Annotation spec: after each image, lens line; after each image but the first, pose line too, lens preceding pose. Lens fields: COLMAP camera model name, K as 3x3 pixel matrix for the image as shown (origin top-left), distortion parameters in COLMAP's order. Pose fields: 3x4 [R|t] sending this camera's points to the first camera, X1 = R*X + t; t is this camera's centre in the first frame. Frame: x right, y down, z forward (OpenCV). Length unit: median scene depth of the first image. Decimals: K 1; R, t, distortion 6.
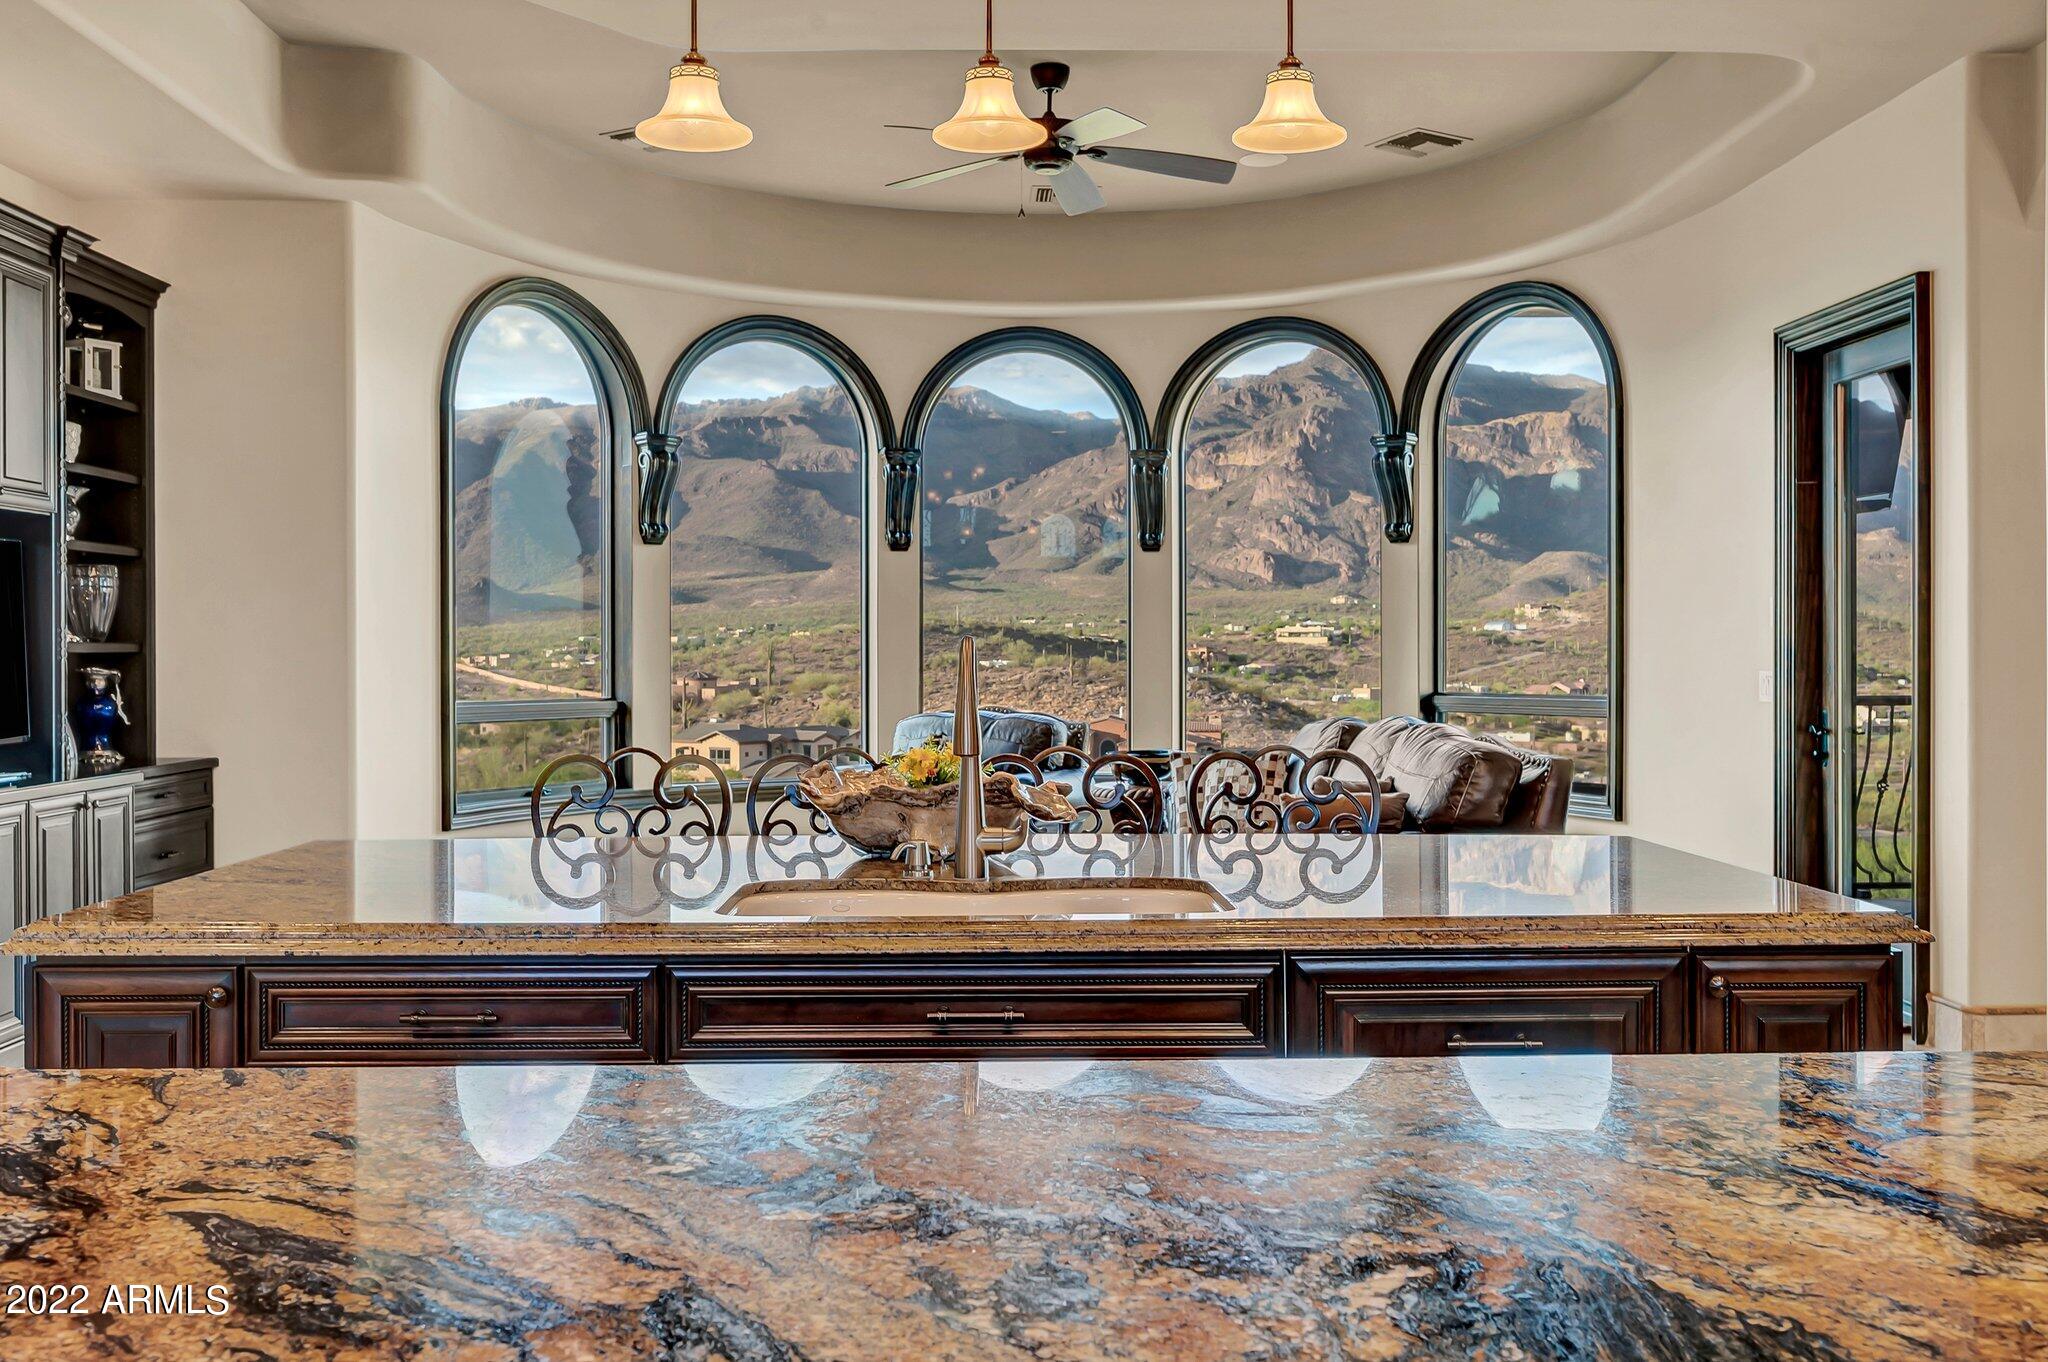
lens RADIAL K [[1876.4, 0, 1029.0], [0, 1876.4, 650.6], [0, 0, 1]] dist [0.020445, 0.000000]
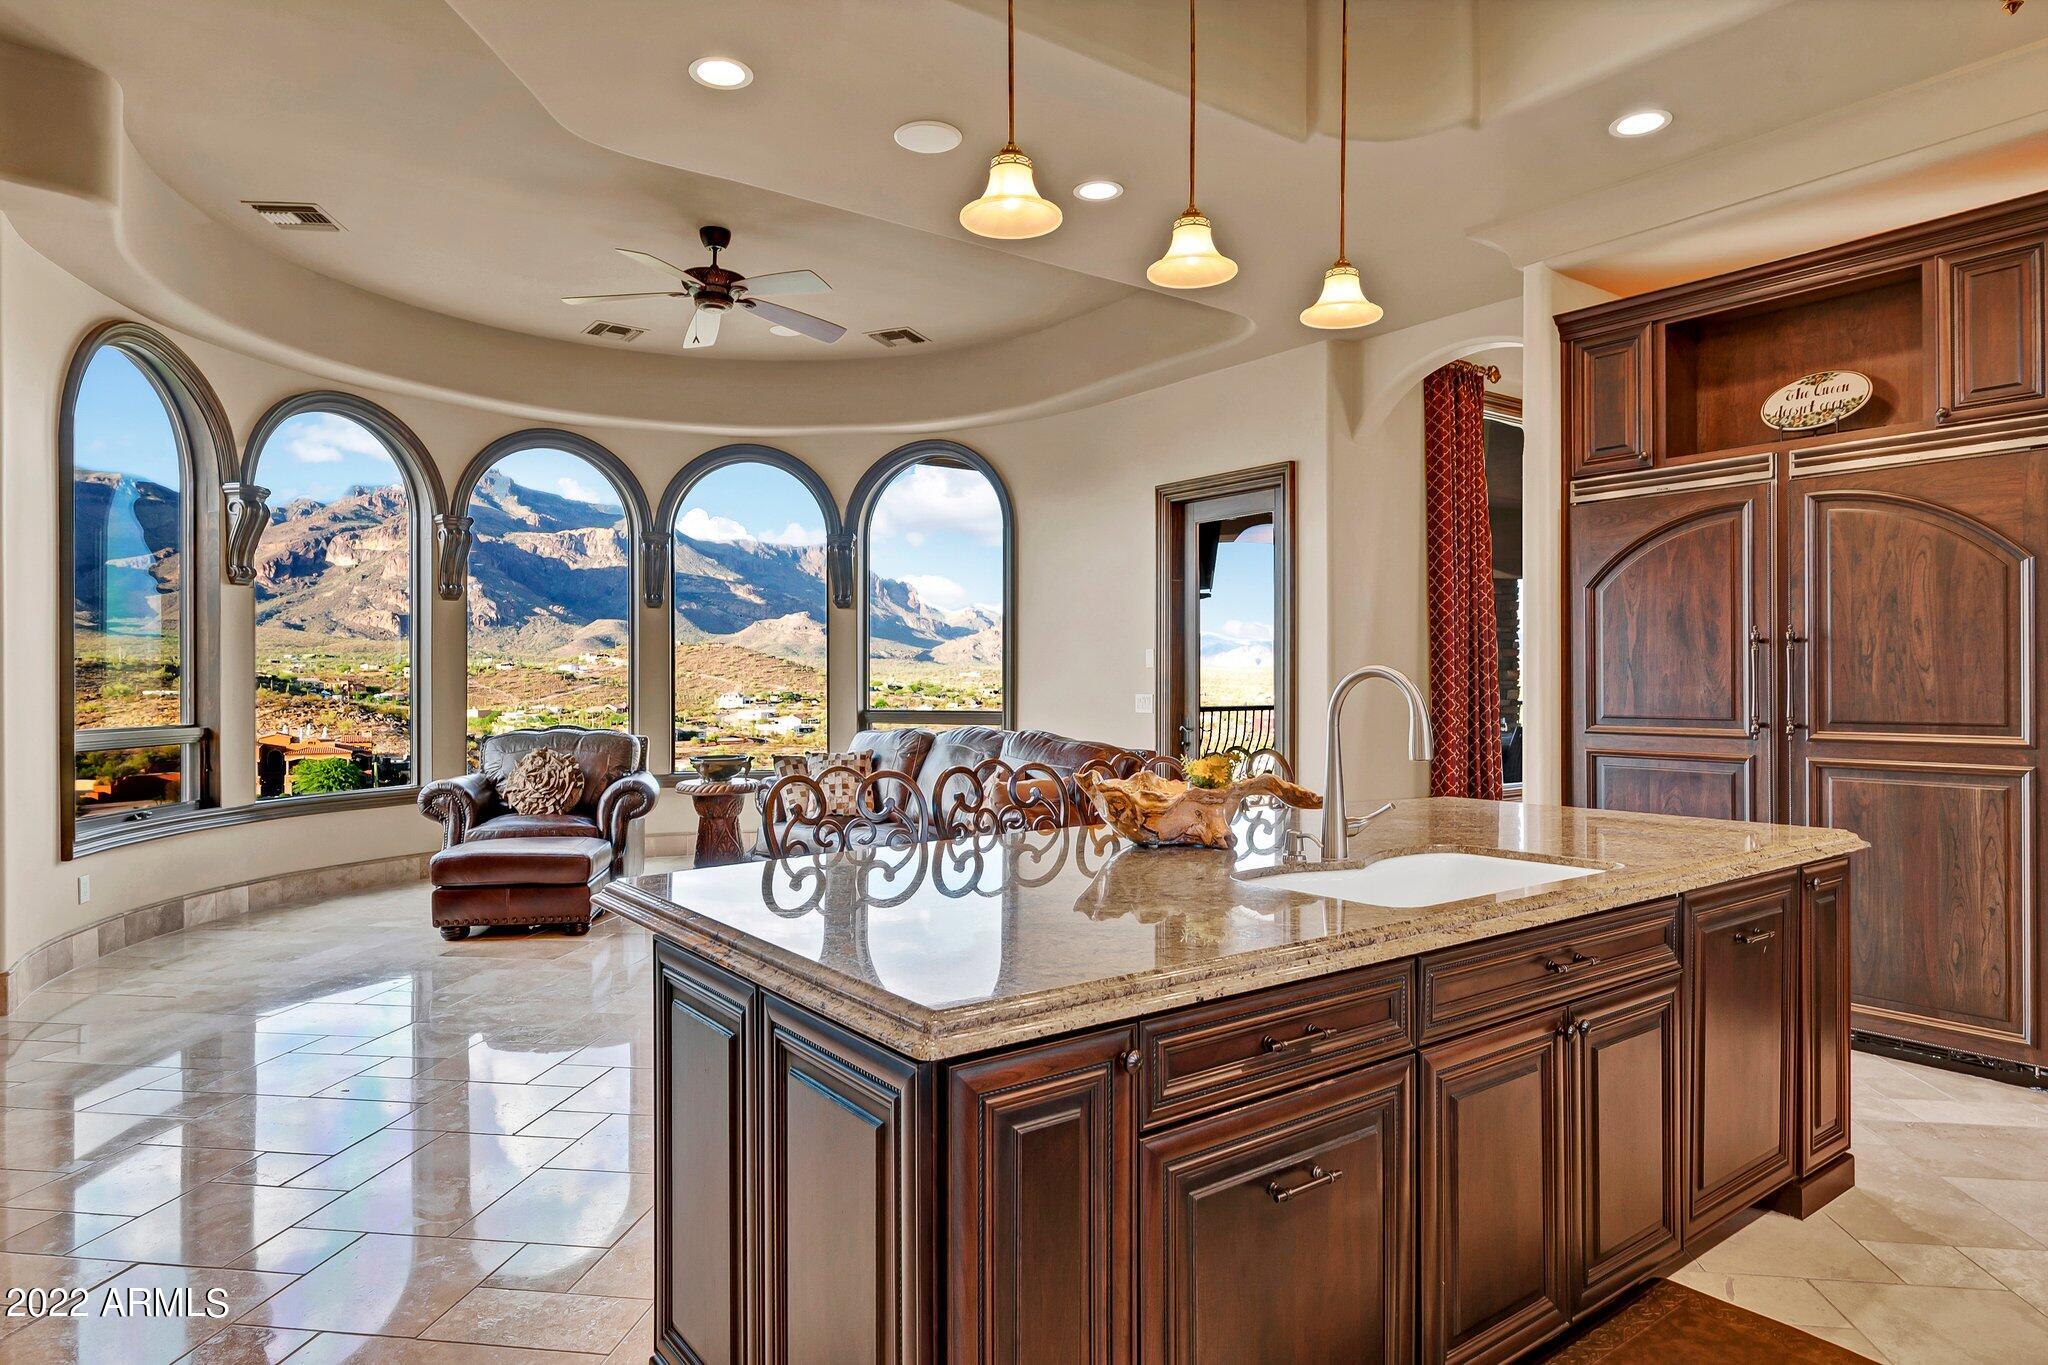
lens RADIAL K [[1196.3, 0, 1022.5], [0, 1196.3, 682.0], [0, 0, 1]] dist [-0.000092, 0.004082]
pose [[0.819043, 0.001212, 0.573731, -0.227936], [-0.000435, 0.999999, -0.001491, 0.001491], [-0.573732, 0.000972, 0.819043, 0.160757]]
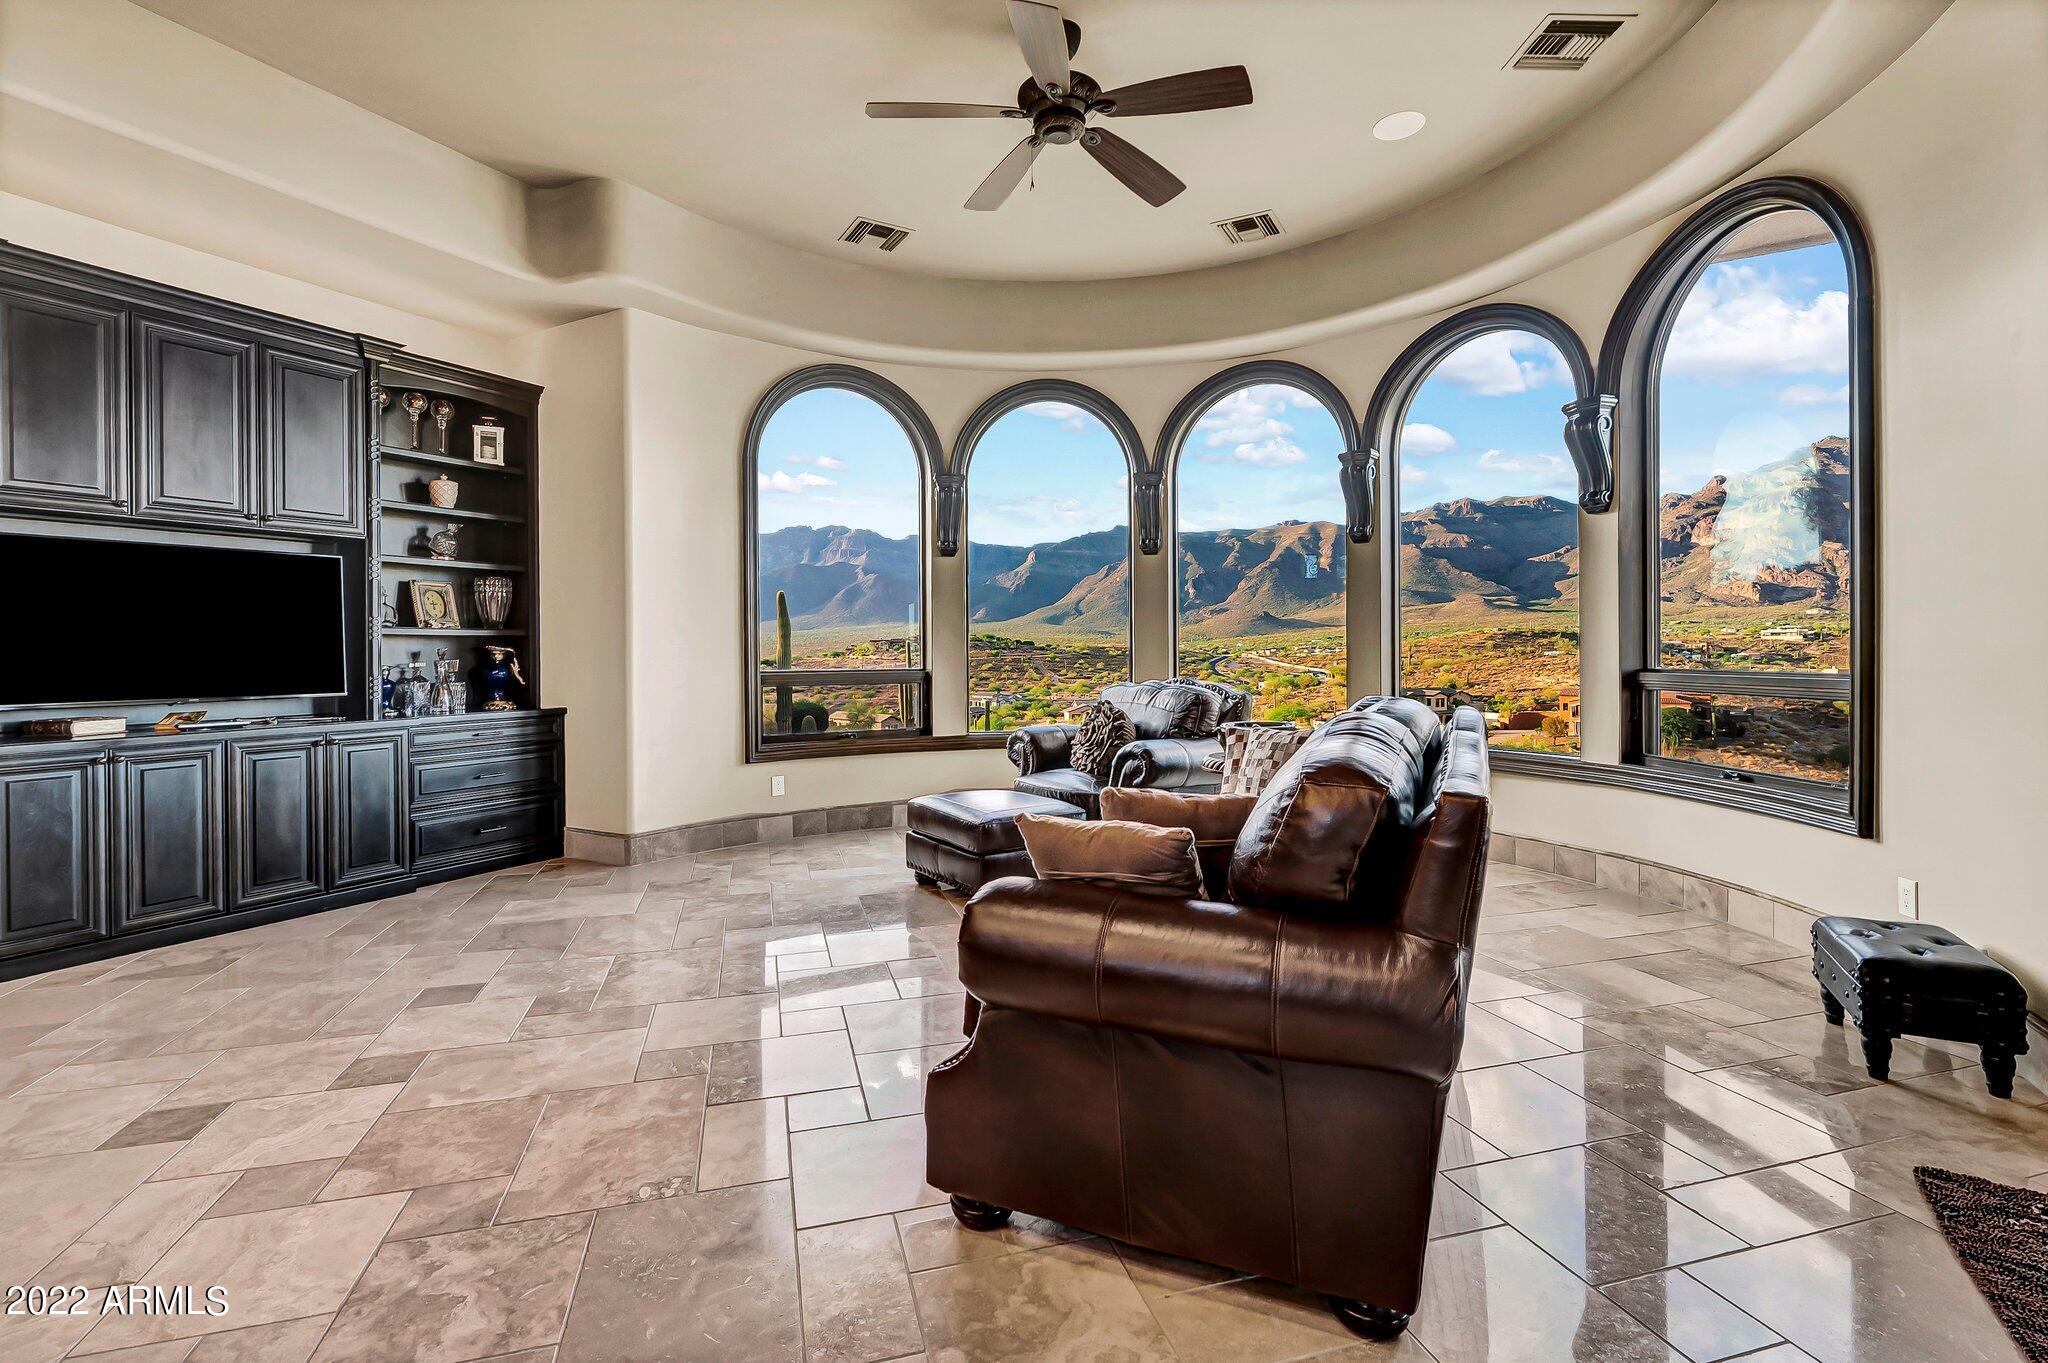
lens RADIAL K [[943.5, 0, 1022.1], [0, 943.5, 647.0], [0, 0, 1]] dist [-0.003024, 0.000788]
pose [[0.859675, -0.006719, -0.510796, 0.194071], [0.006333, 0.999977, -0.002497, 0.011171], [0.510801, -0.001088, 0.859698, 0.443412]]
